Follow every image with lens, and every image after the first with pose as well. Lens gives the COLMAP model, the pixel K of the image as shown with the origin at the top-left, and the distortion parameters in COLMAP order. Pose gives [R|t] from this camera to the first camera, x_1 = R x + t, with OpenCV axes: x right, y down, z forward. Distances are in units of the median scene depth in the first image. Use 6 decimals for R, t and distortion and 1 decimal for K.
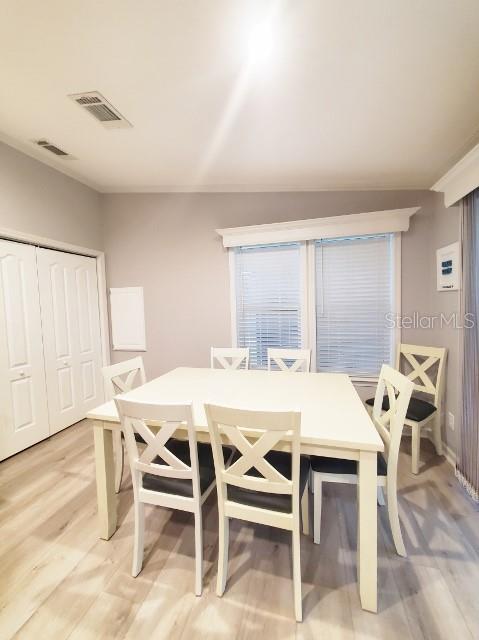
lens RADIAL K [[253.0, 0, 239.5], [0, 253.0, 320.0], [0, 0, 1]] dist [0.000005, -0.000568]
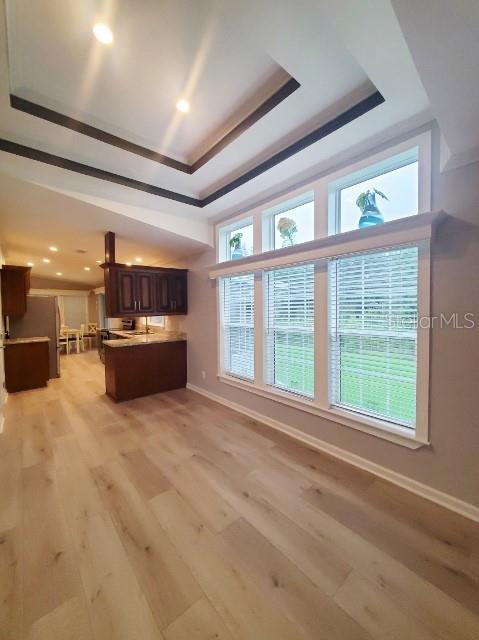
lens RADIAL K [[253.0, 0, 239.5], [0, 253.0, 320.0], [0, 0, 1]] dist [0.000005, -0.000568]
pose [[0.559912, -0.012106, 0.828463, -1.398439], [0.041757, 0.999035, -0.013622, 0.202963], [-0.827499, 0.042222, 0.559878, -3.332684]]
